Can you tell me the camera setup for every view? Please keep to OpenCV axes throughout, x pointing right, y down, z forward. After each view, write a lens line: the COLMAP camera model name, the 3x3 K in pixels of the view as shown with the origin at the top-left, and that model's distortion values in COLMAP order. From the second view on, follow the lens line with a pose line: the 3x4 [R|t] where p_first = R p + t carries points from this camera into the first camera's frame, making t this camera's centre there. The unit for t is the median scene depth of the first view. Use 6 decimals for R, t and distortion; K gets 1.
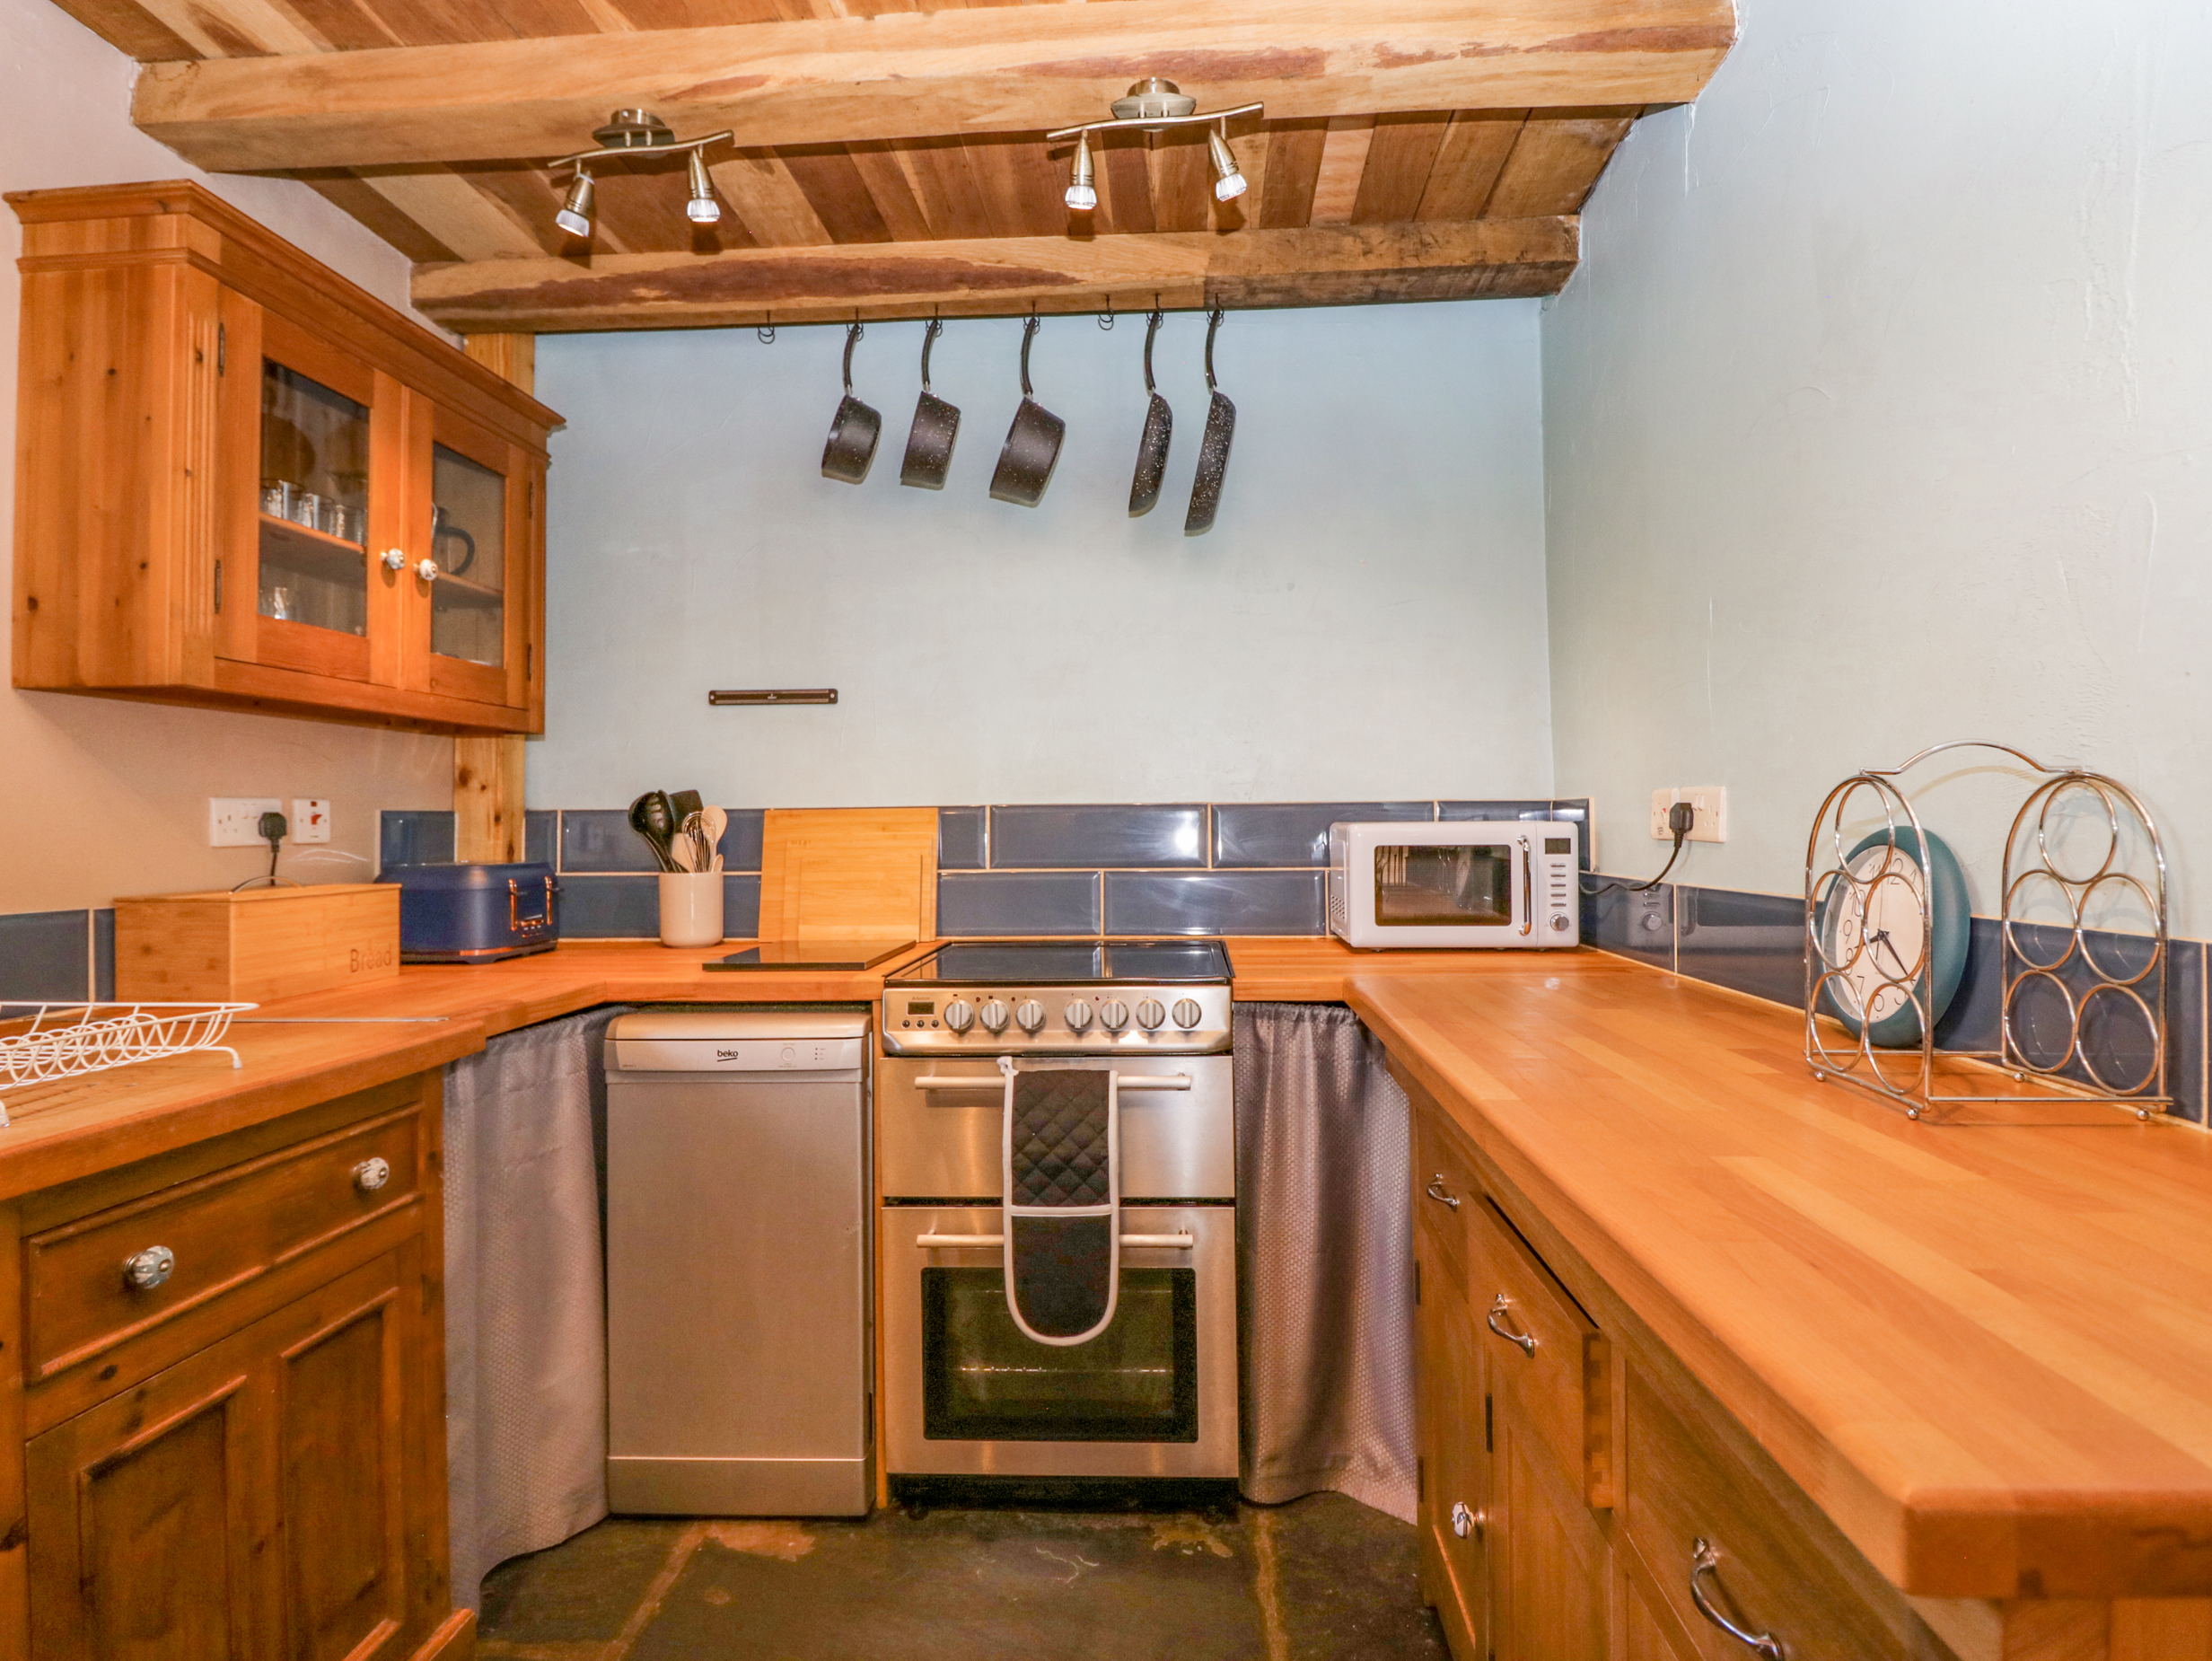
lens RADIAL K [[1152.3, 0, 1123.3], [0, 1152.3, 809.8], [0, 0, 1]] dist [-0.002977, -0.011683]
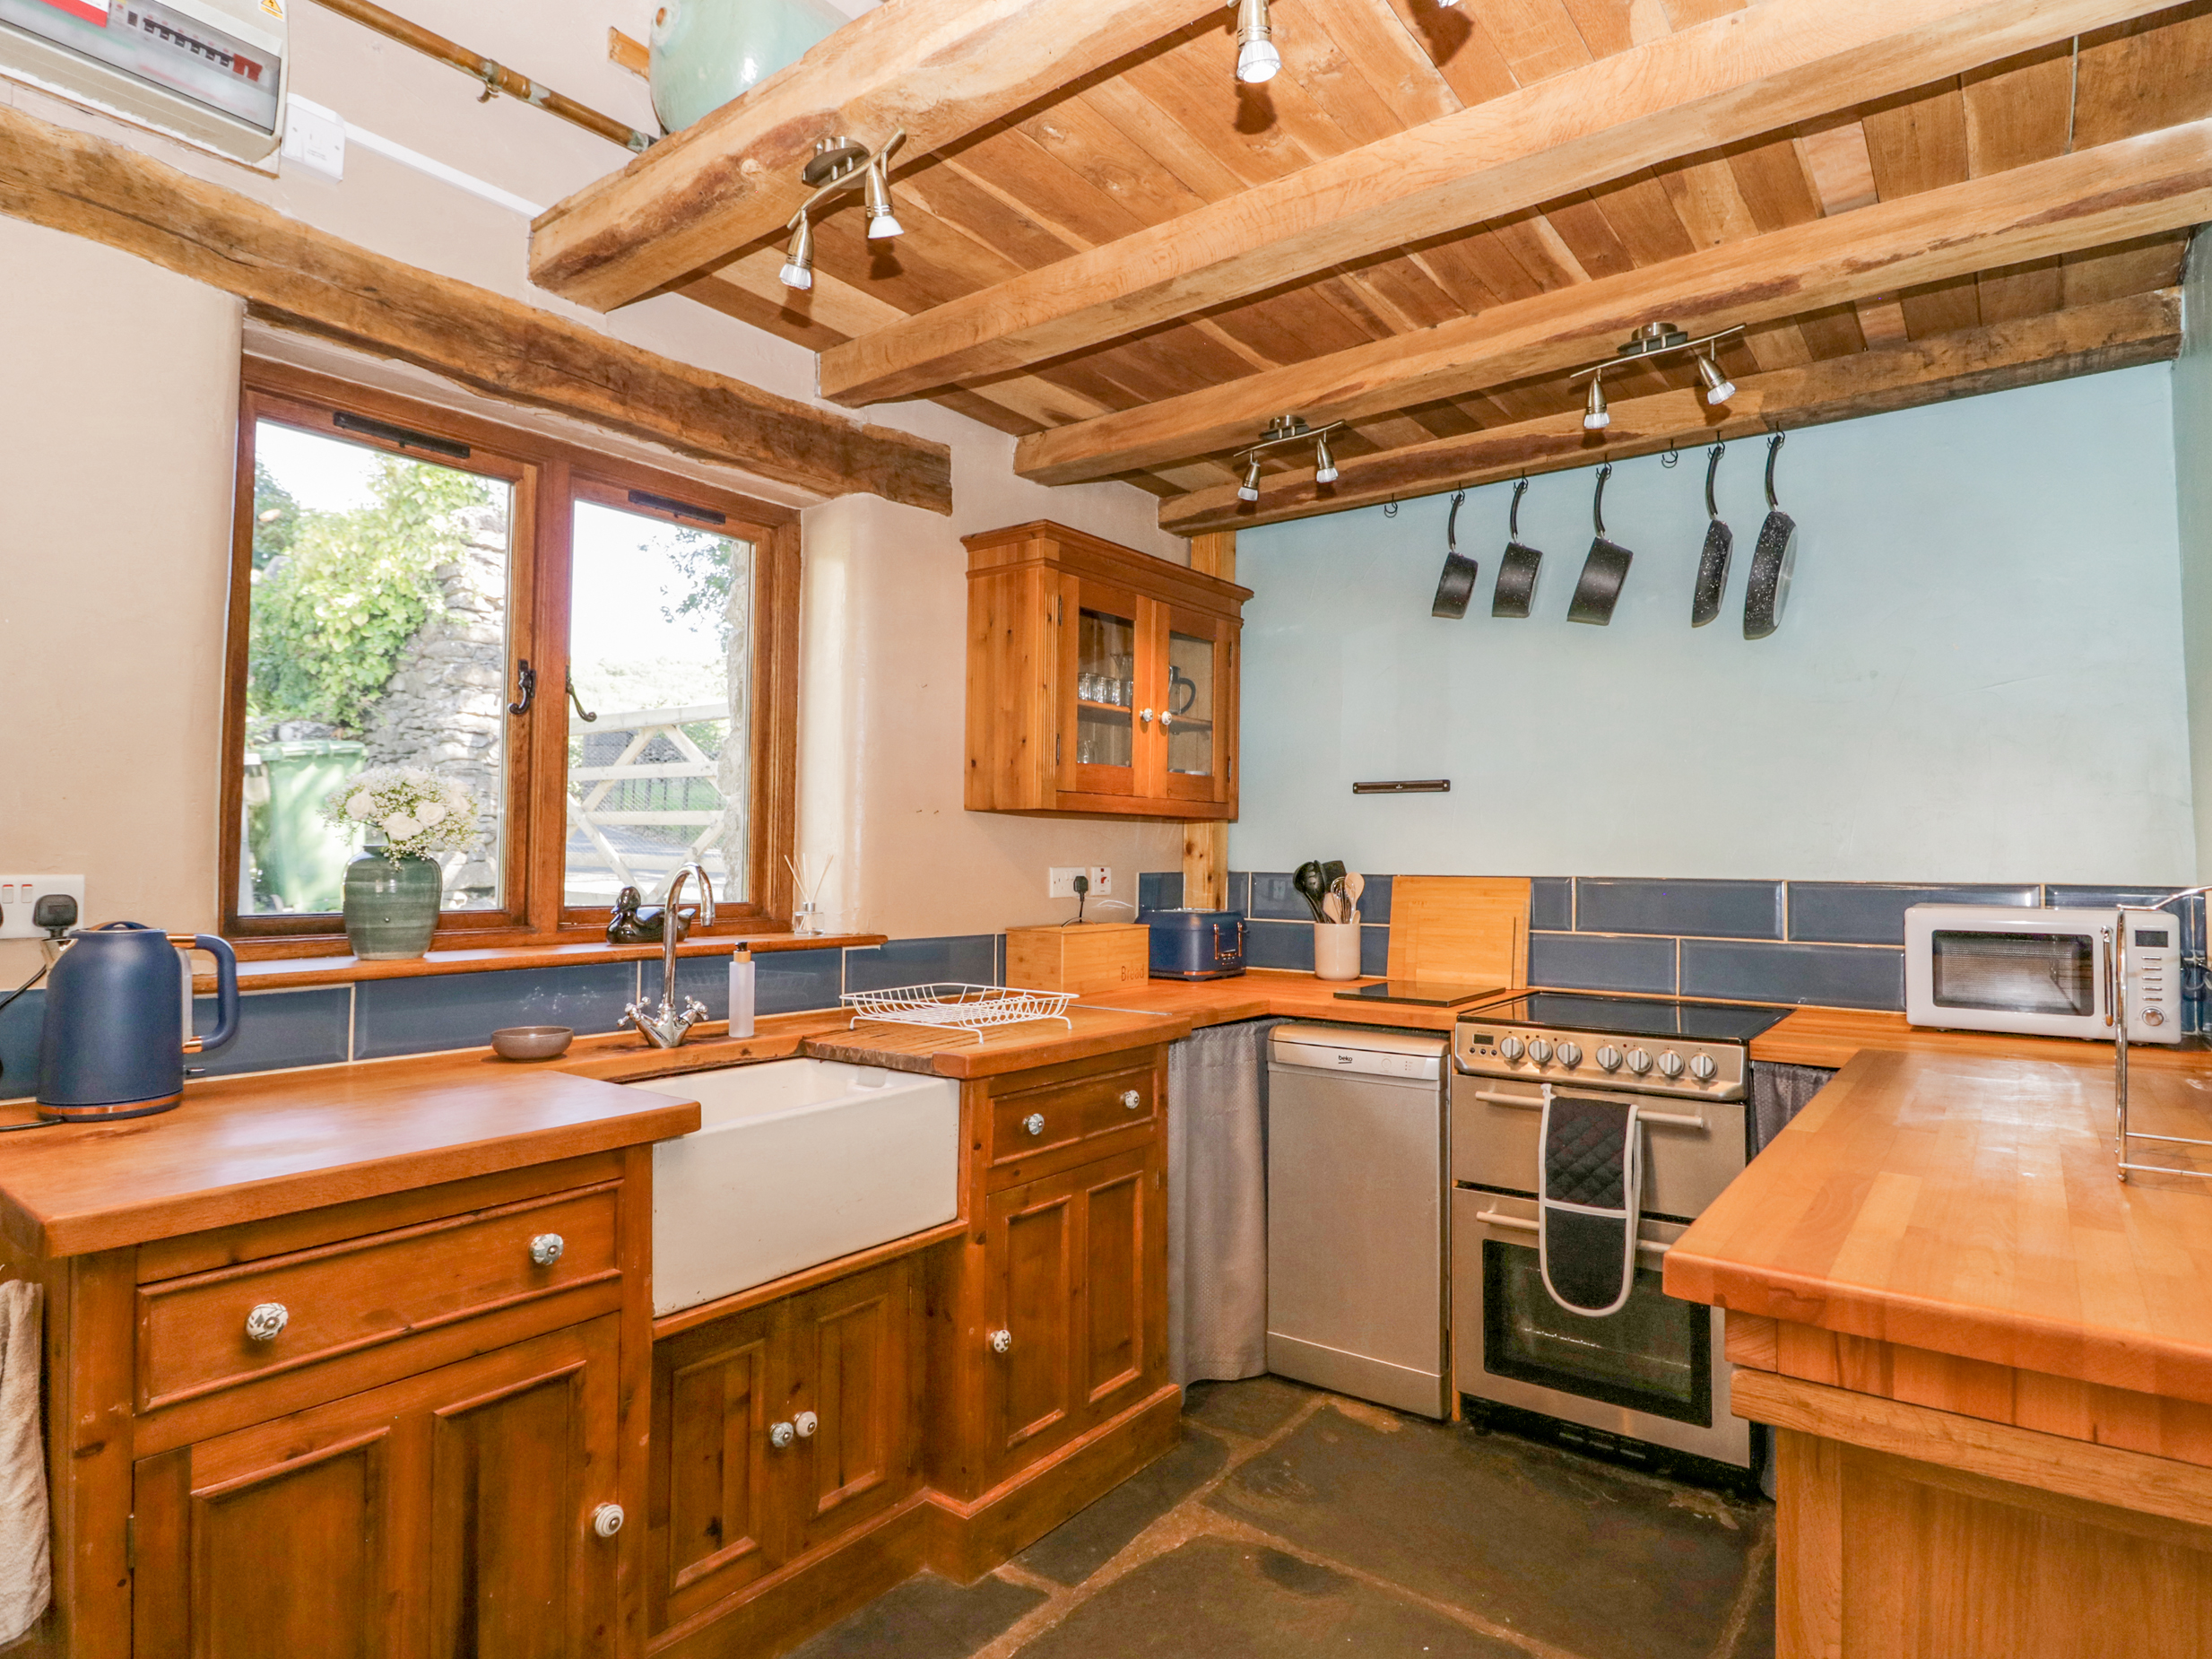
lens RADIAL K [[1189.4, 0, 1126.1], [0, 1189.4, 811.2], [0, 0, 1]] dist [-0.005221, -0.010879]
pose [[0.832059, -0.006015, -0.554655, 0.232634], [-0.008356, 0.999692, -0.023375, -0.051358], [0.554625, 0.024084, 0.831752, -0.350705]]
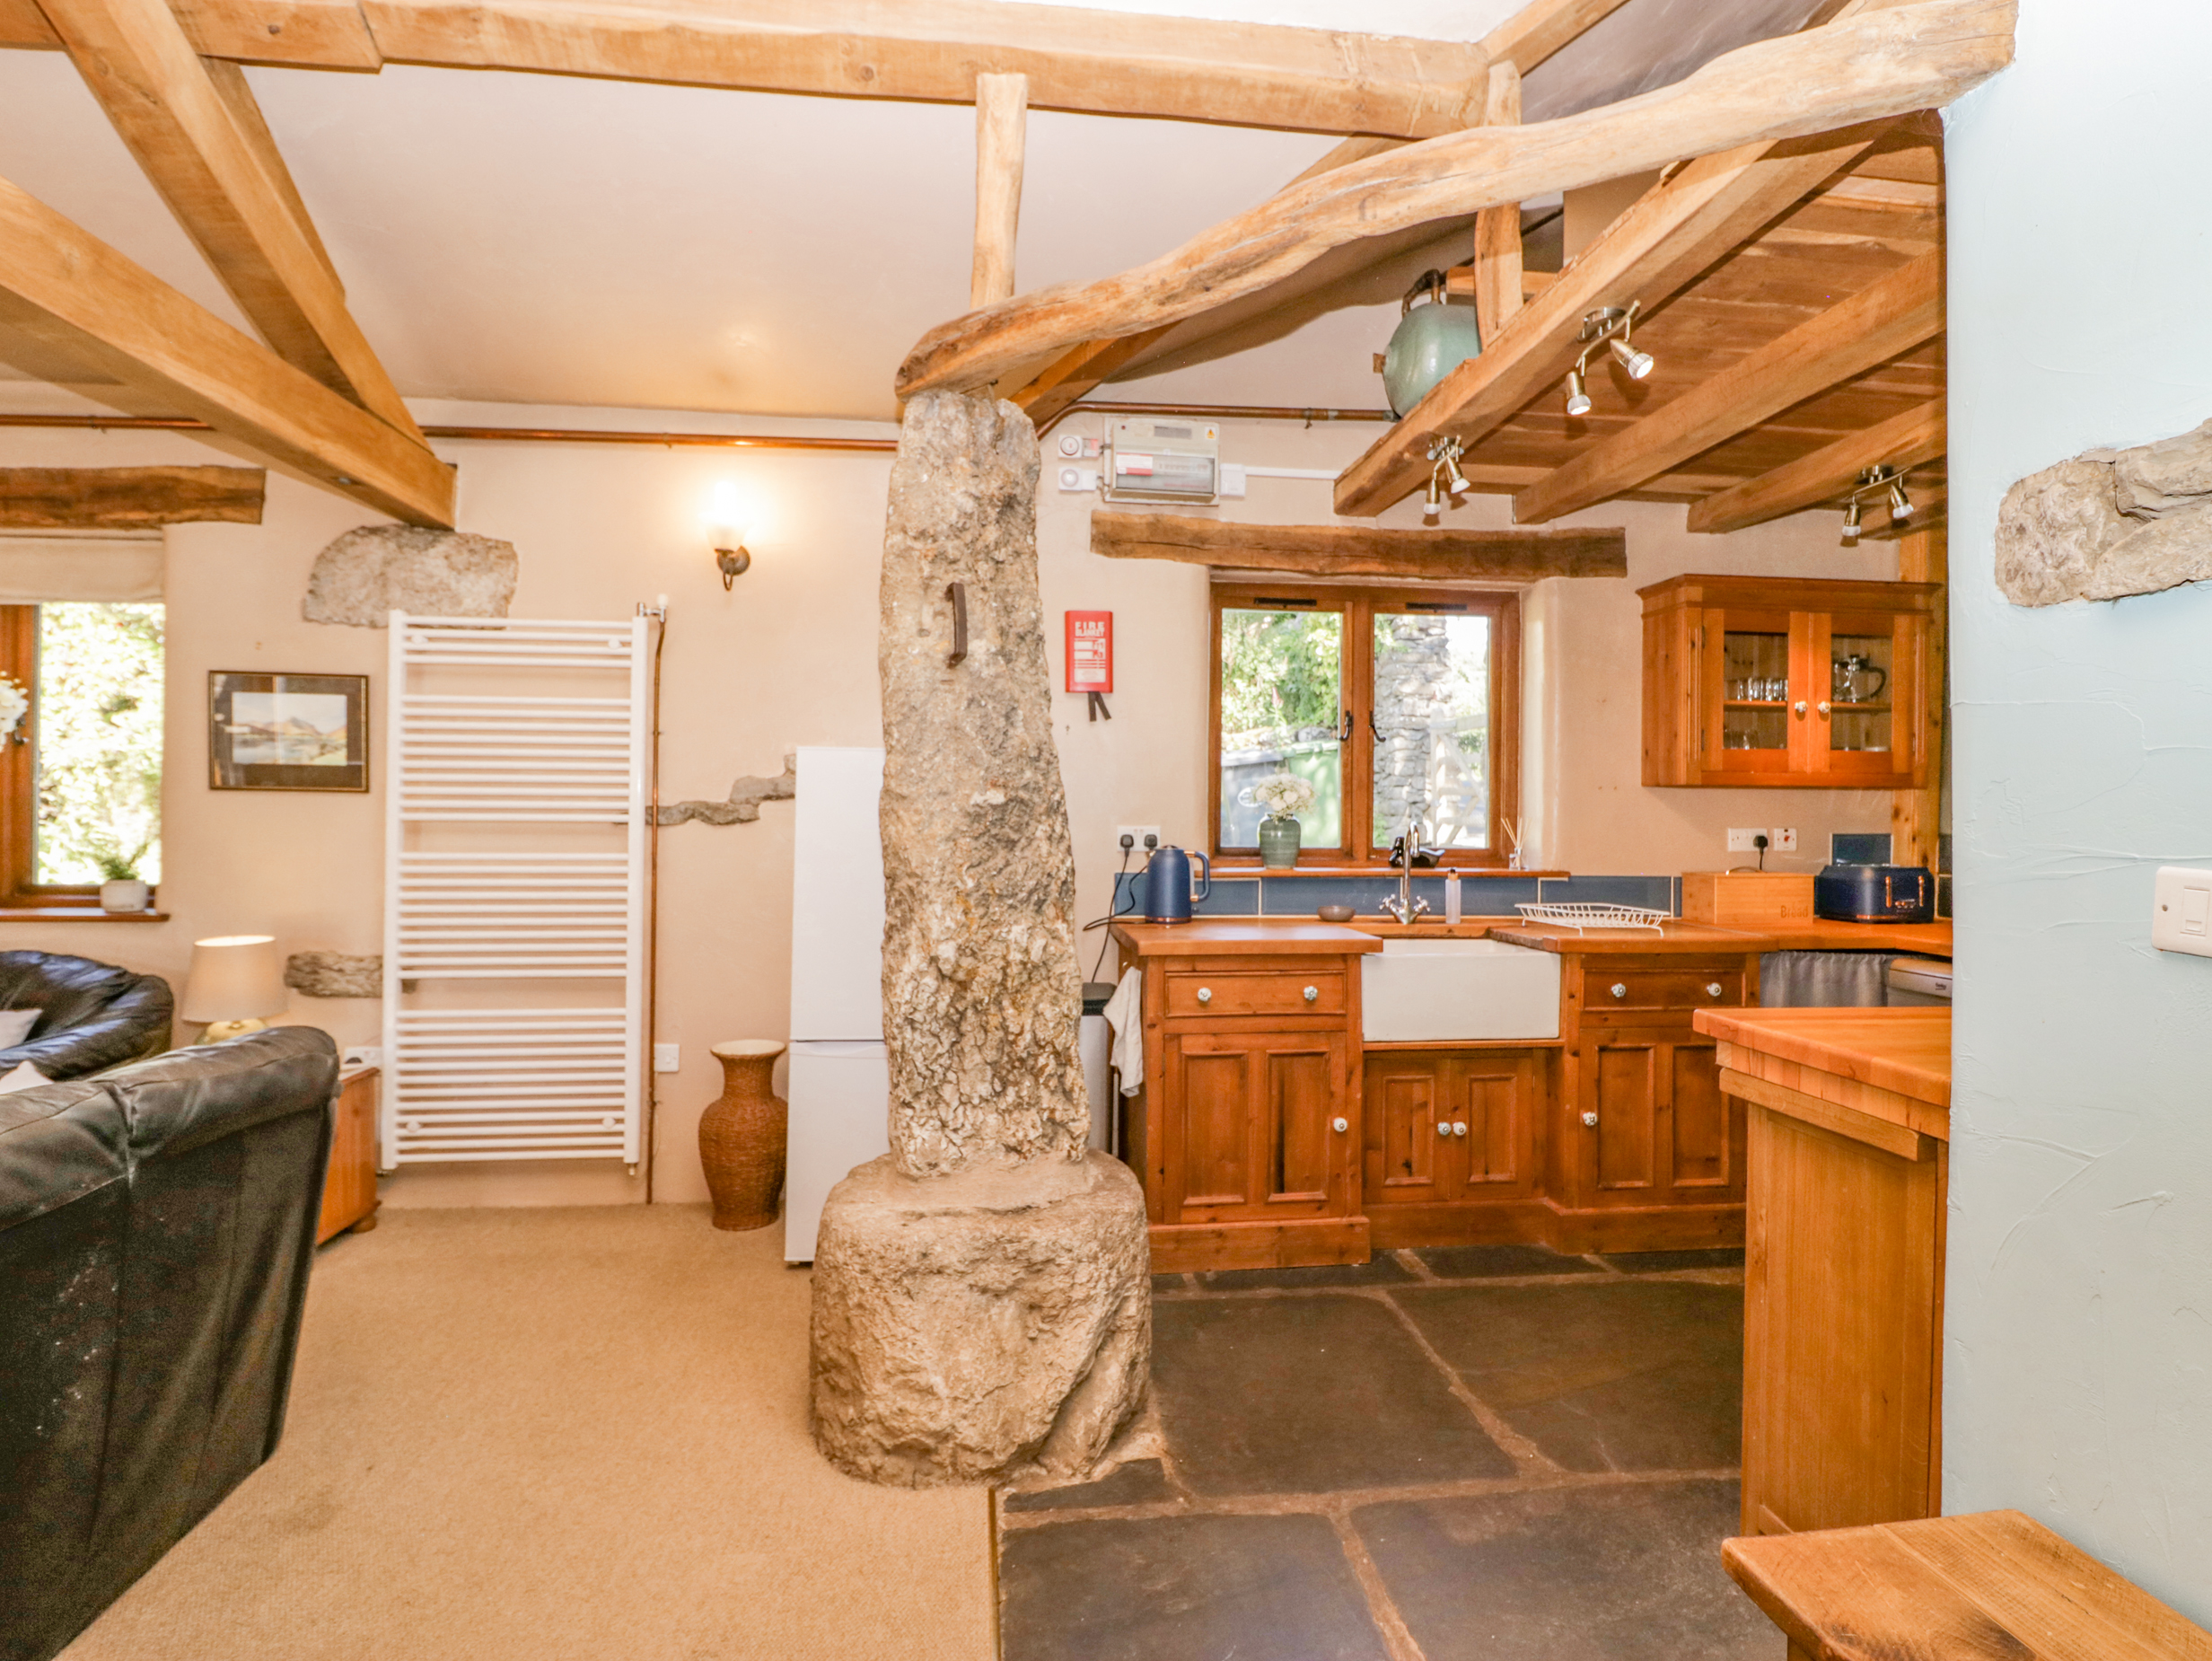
lens RADIAL K [[1152.3, 0, 1131.8], [0, 1152.3, 811.0], [0, 0, 1]] dist [-0.002977, -0.011683]
pose [[0.184775, 0.005538, -0.982765, 1.074832], [0.002742, 0.999977, 0.006150, -0.057654], [0.982777, -0.003832, 0.184756, -0.475329]]
